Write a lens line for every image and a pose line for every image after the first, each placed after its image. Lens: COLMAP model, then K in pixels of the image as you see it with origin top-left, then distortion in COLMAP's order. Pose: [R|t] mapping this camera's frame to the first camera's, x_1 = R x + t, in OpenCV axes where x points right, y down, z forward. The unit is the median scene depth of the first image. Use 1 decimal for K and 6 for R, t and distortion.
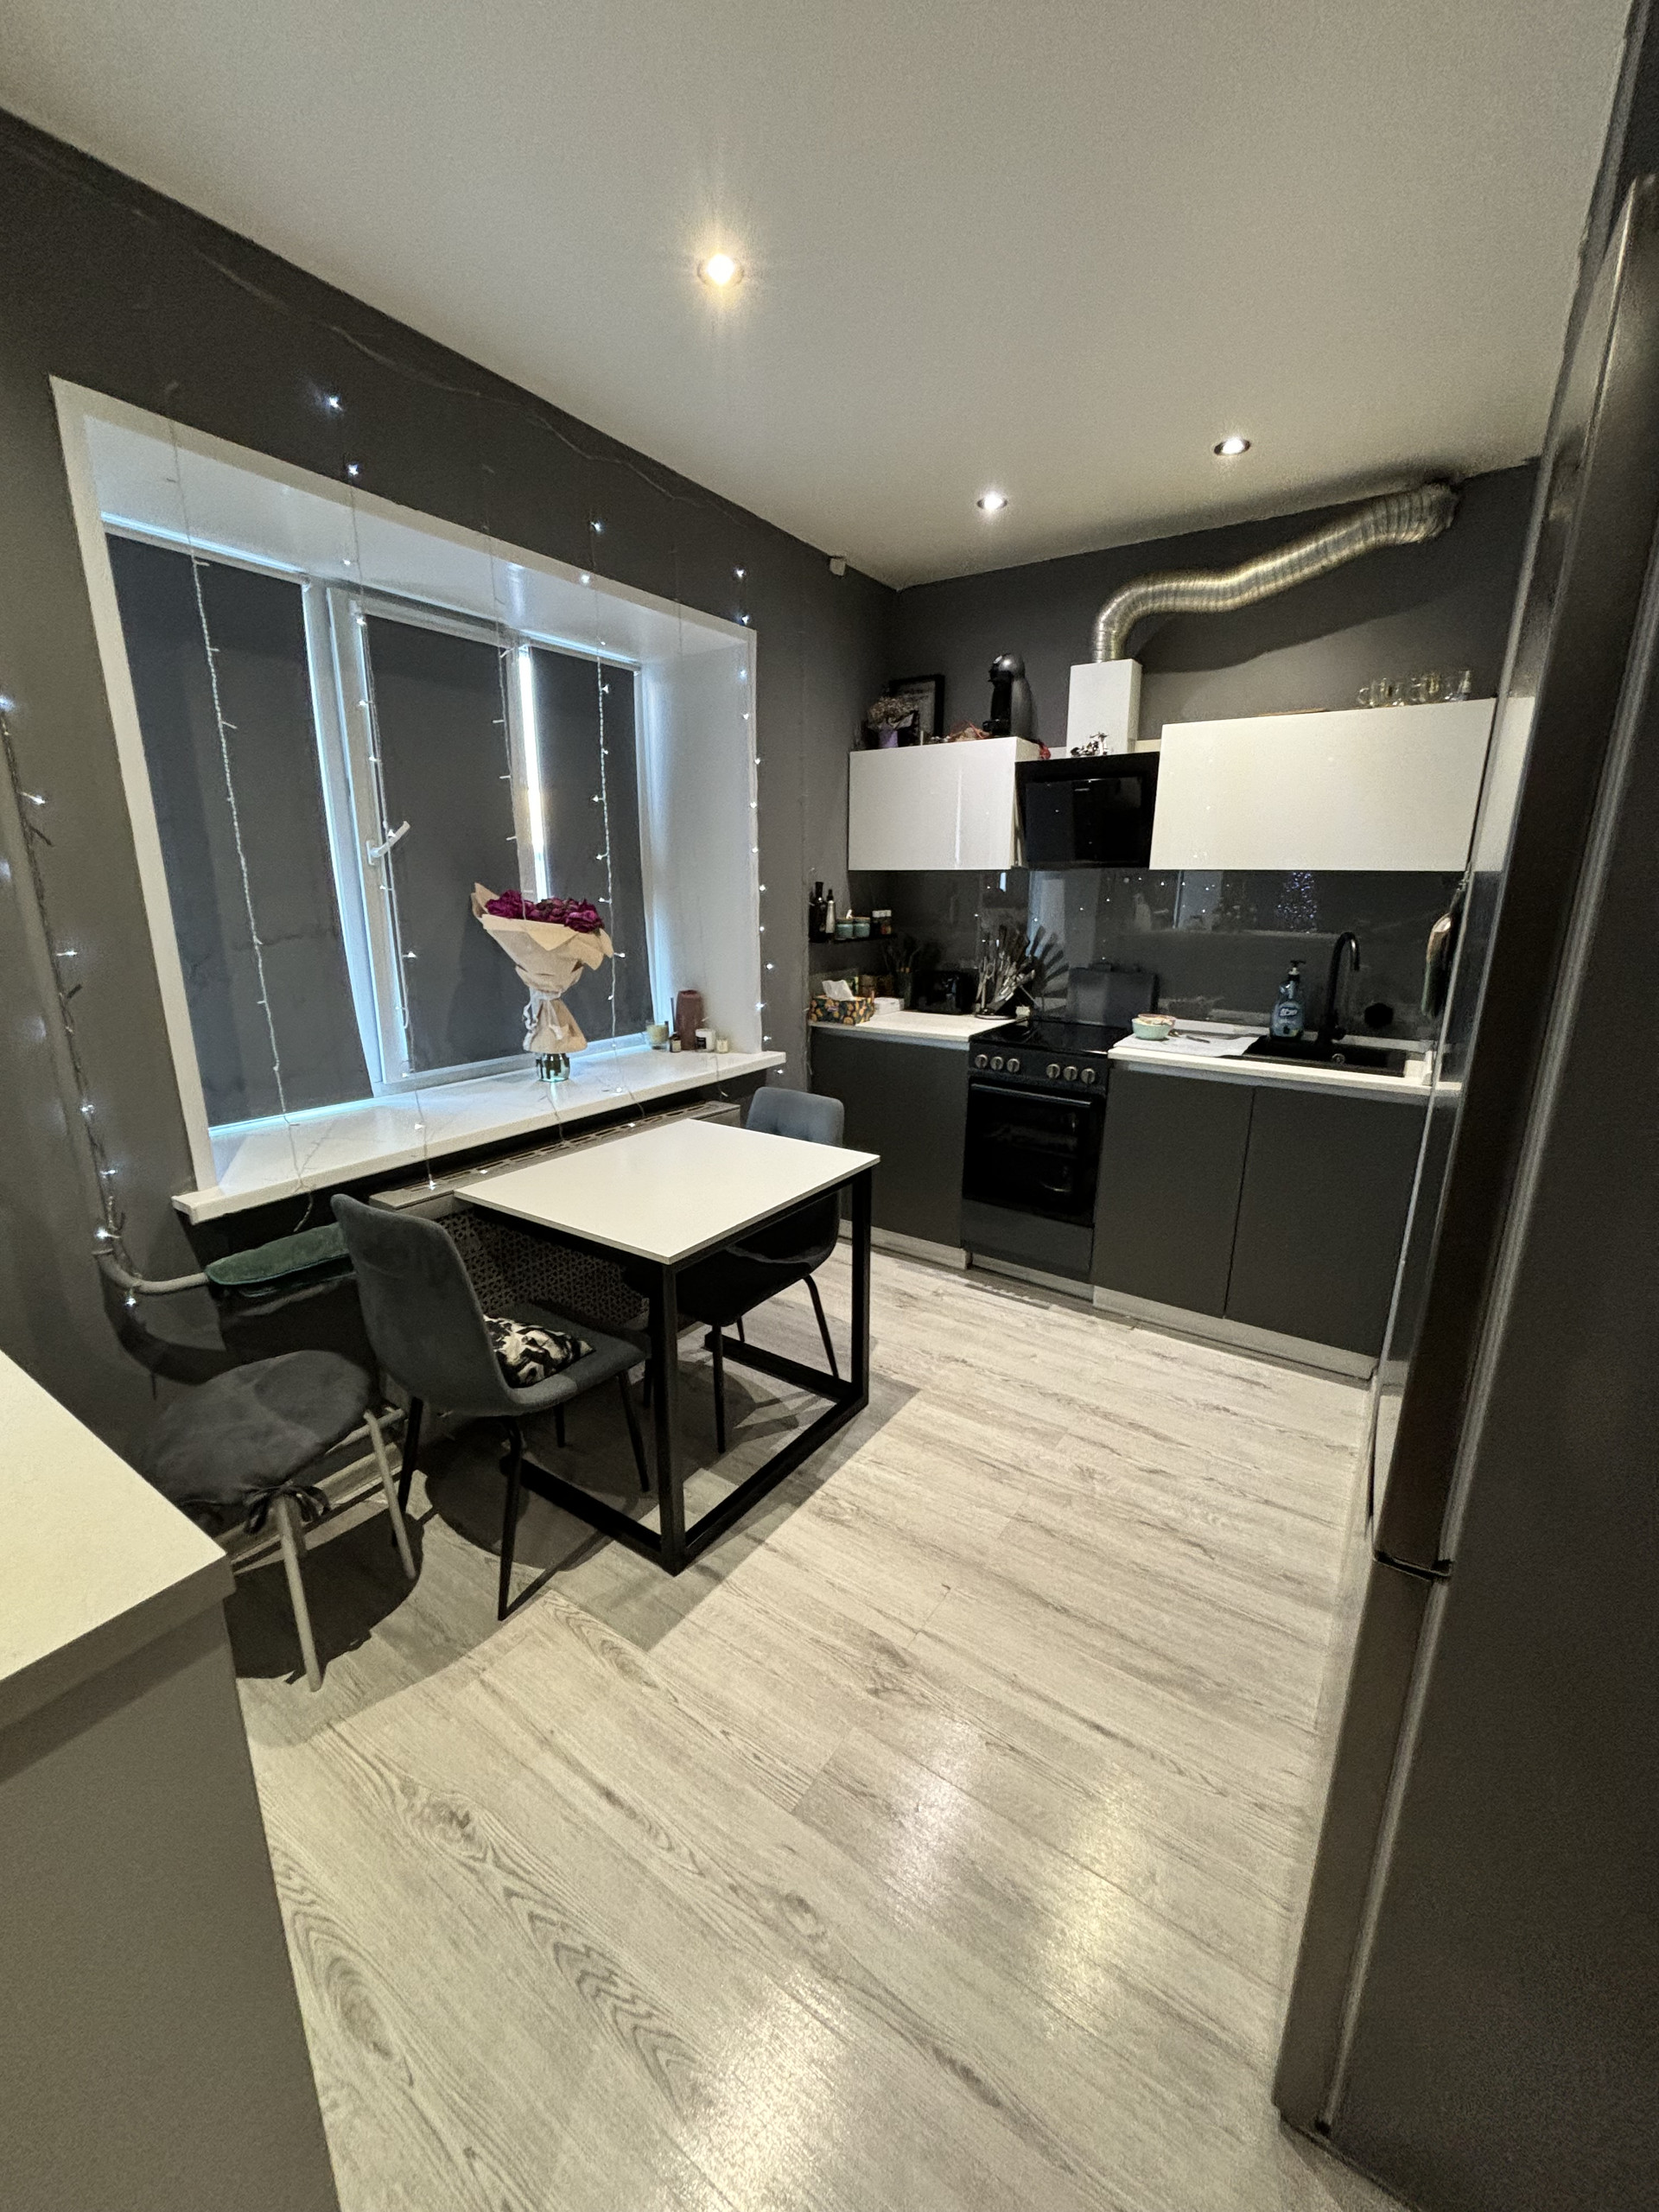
lens RADIAL K [[890.2, 0, 827.3], [0, 890.2, 1102.0], [0, 0, 1]] dist [0.000979, 0.001078]
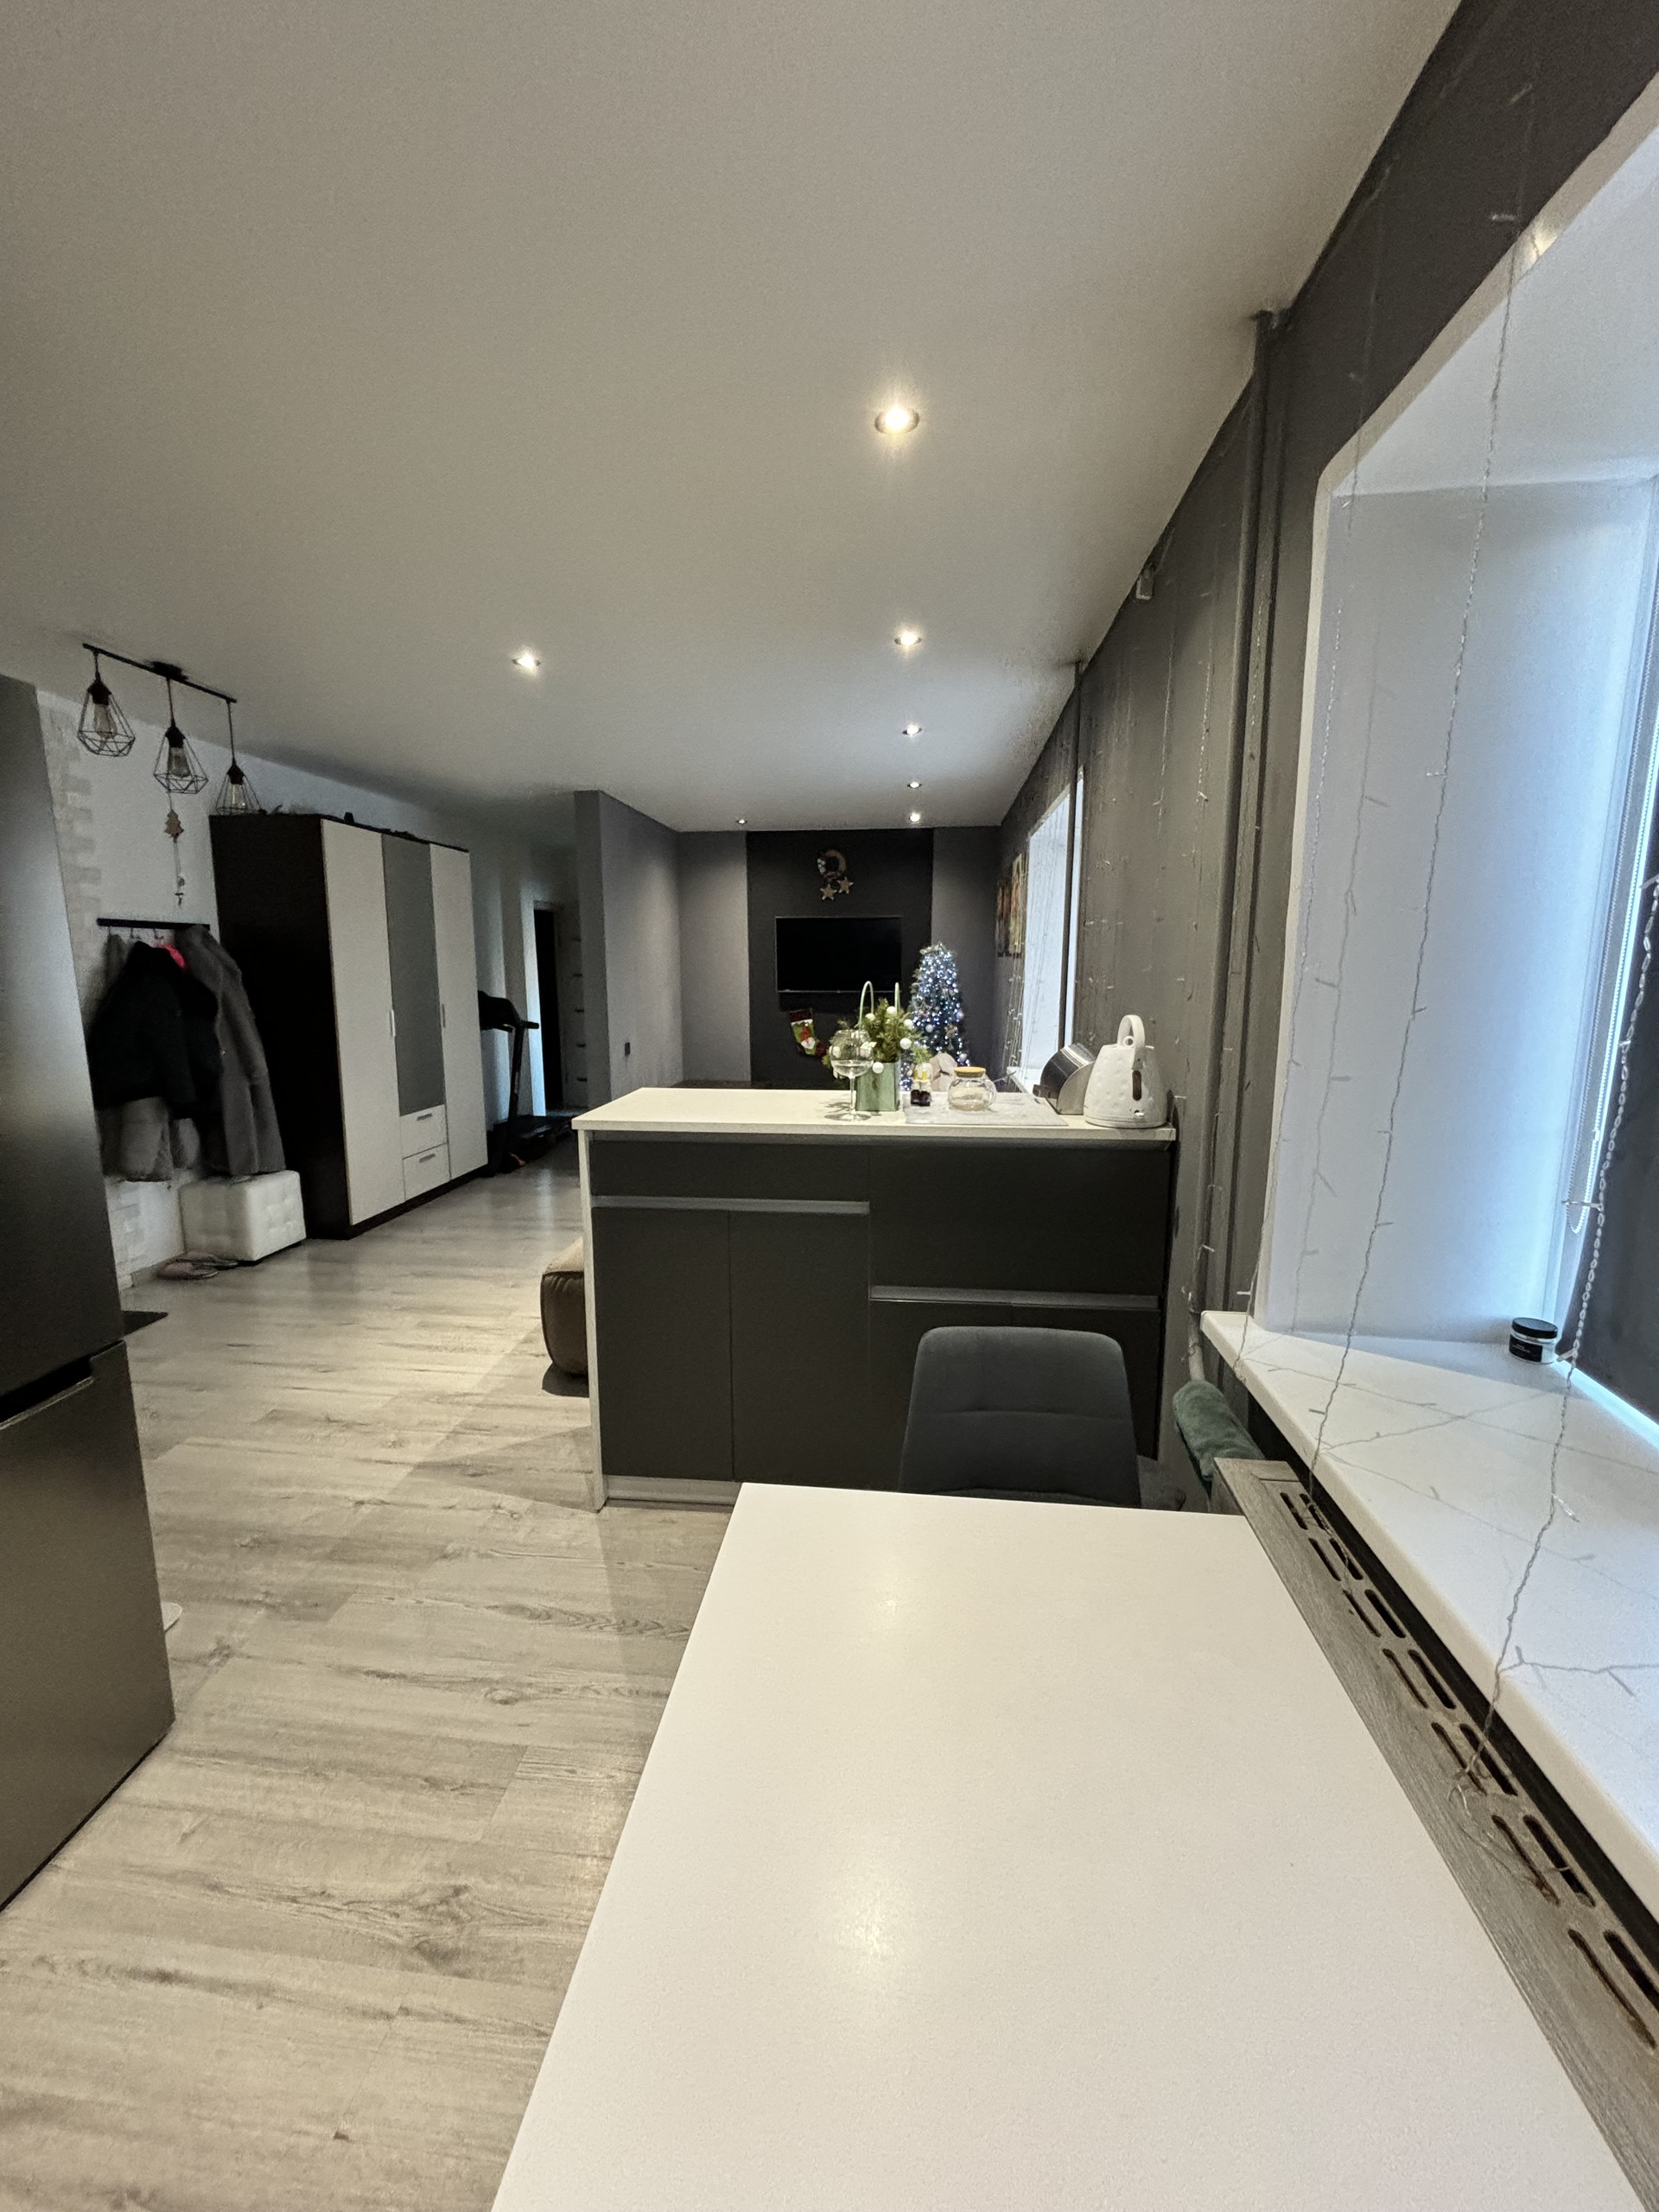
lens RADIAL K [[890.2, 0, 825.9], [0, 890.2, 1109.1], [0, 0, 1]] dist [0.000979, 0.001078]
pose [[-0.882802, 0.068081, -0.464785, 0.083443], [-0.123053, 0.921373, 0.368687, -0.384972], [0.453341, 0.382671, -0.805012, 1.472568]]
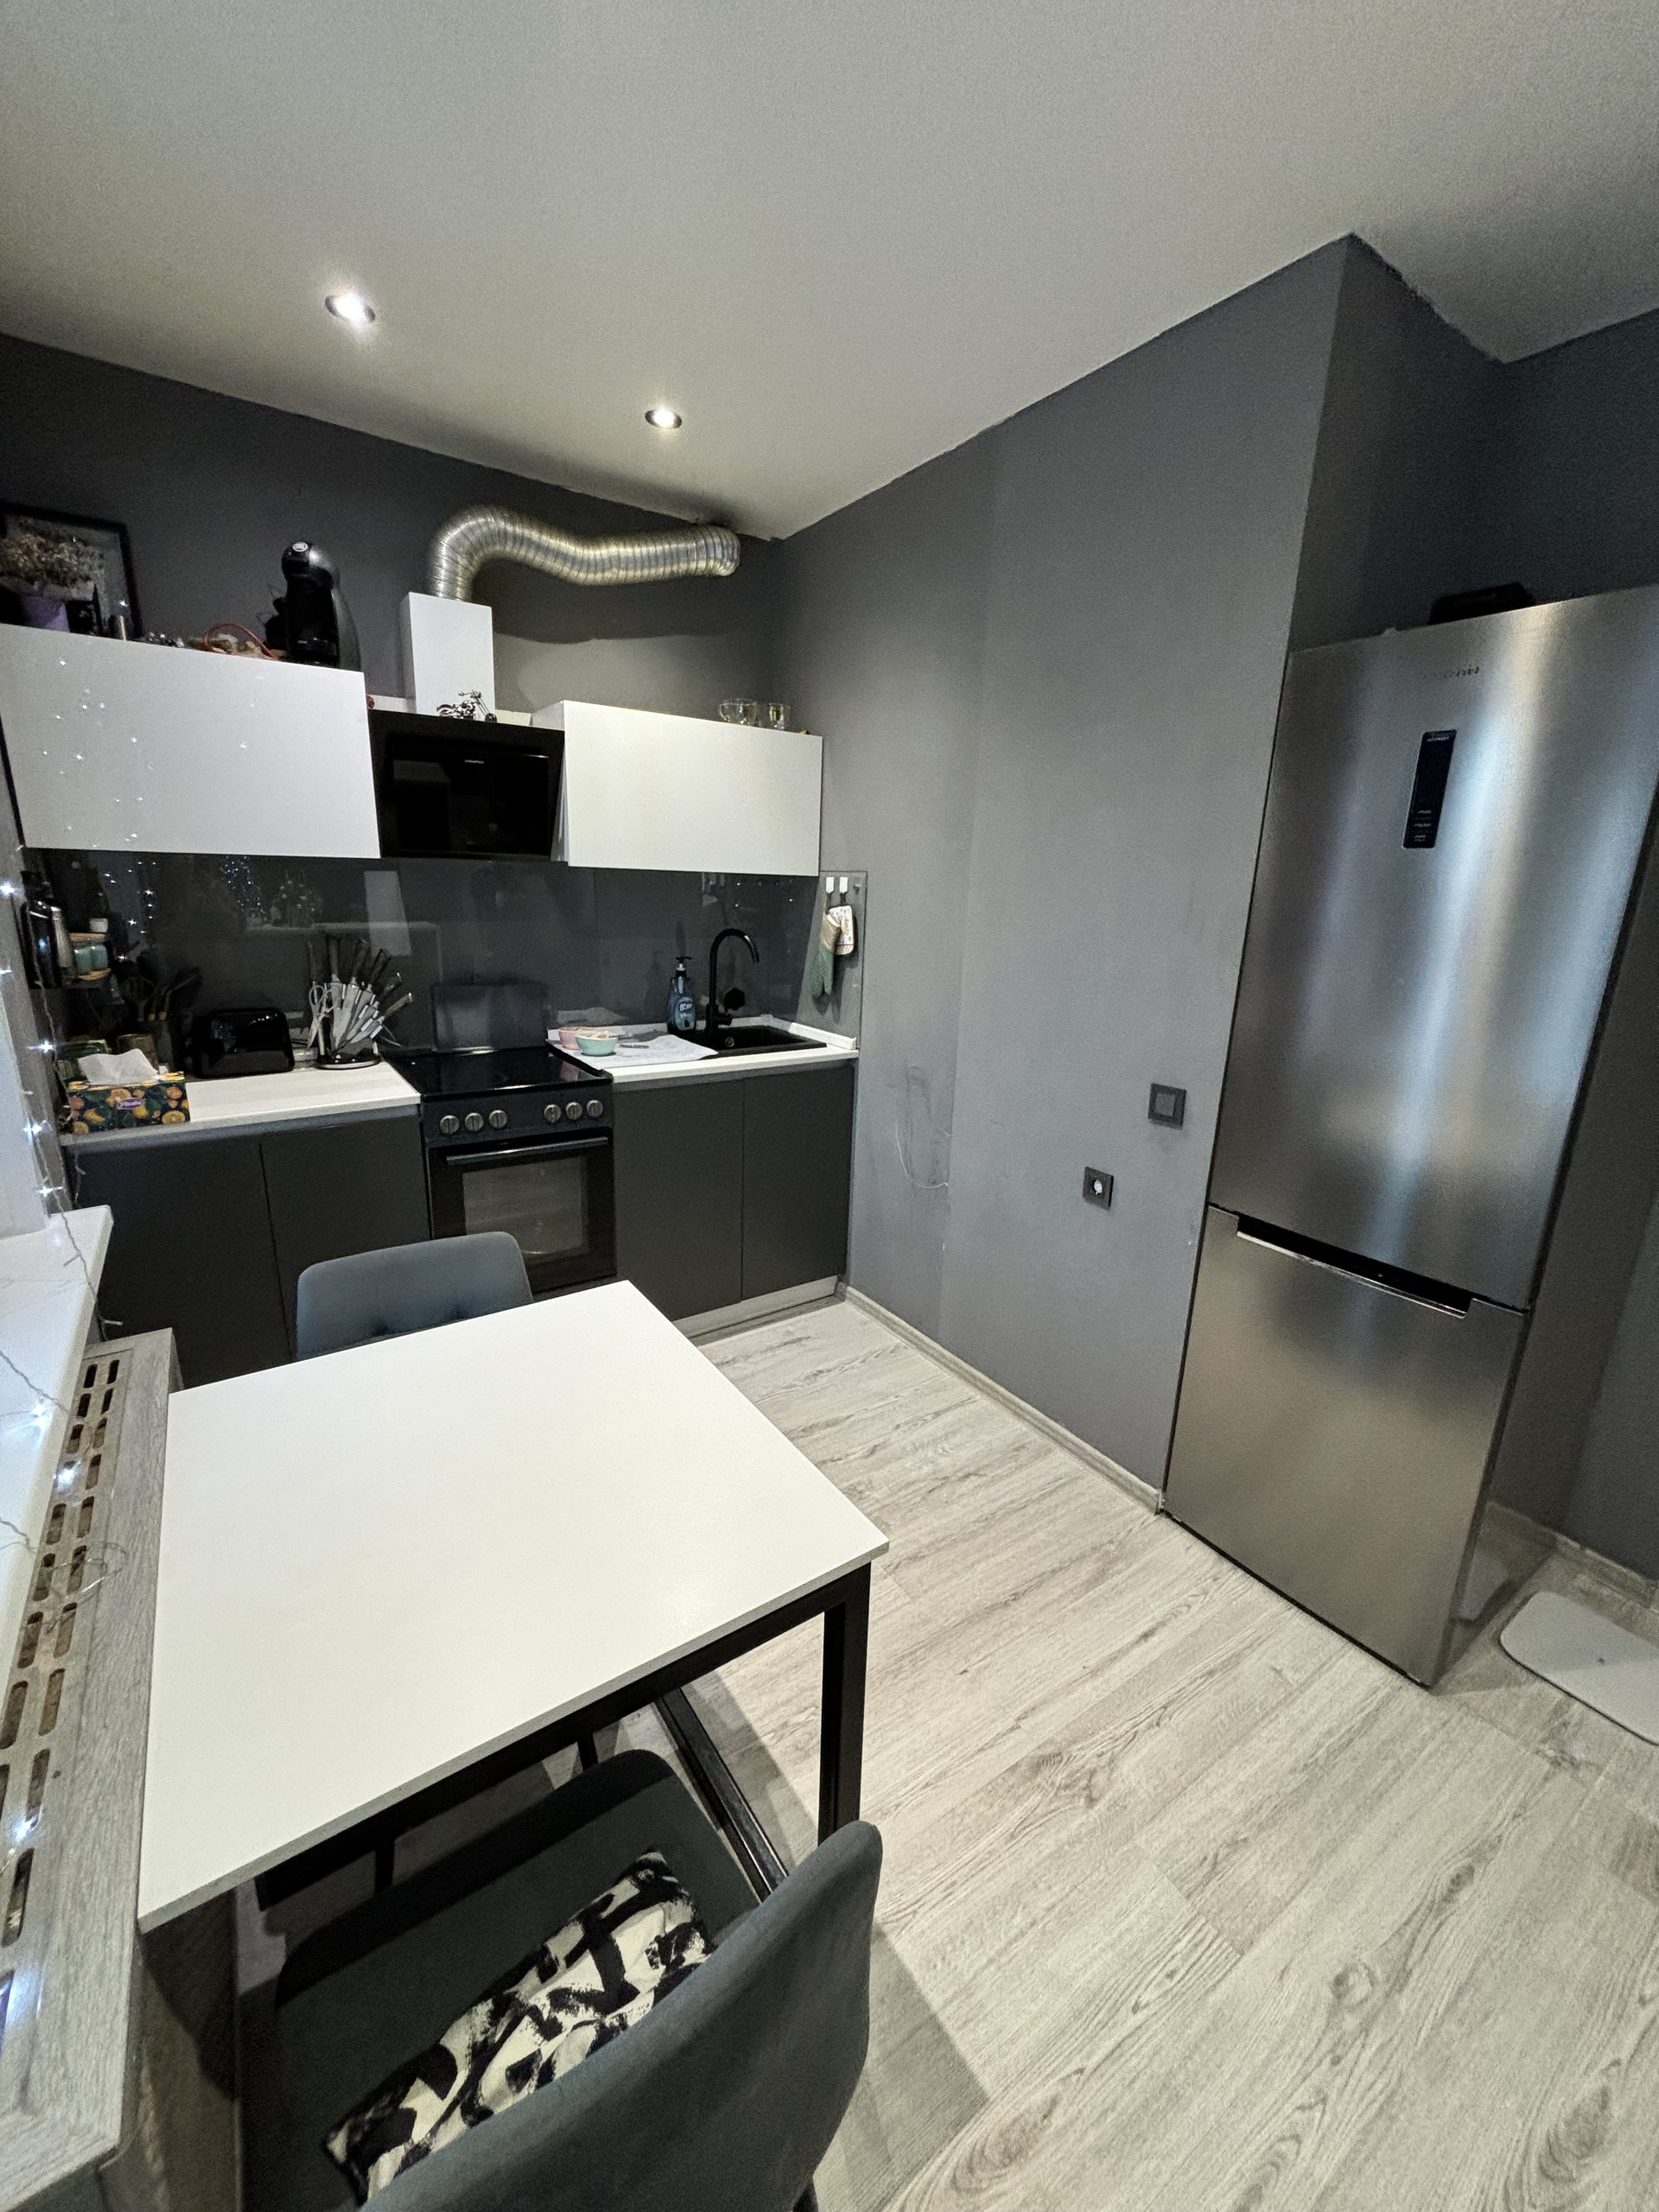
lens RADIAL K [[890.2, 0, 838.6], [0, 890.2, 1101.6], [0, 0, 1]] dist [0.000979, 0.001078]
pose [[0.358325, -0.224621, 0.906173, -0.653769], [0.200710, 0.966463, 0.160199, -0.206477], [-0.911767, 0.124475, 0.391391, 0.739838]]
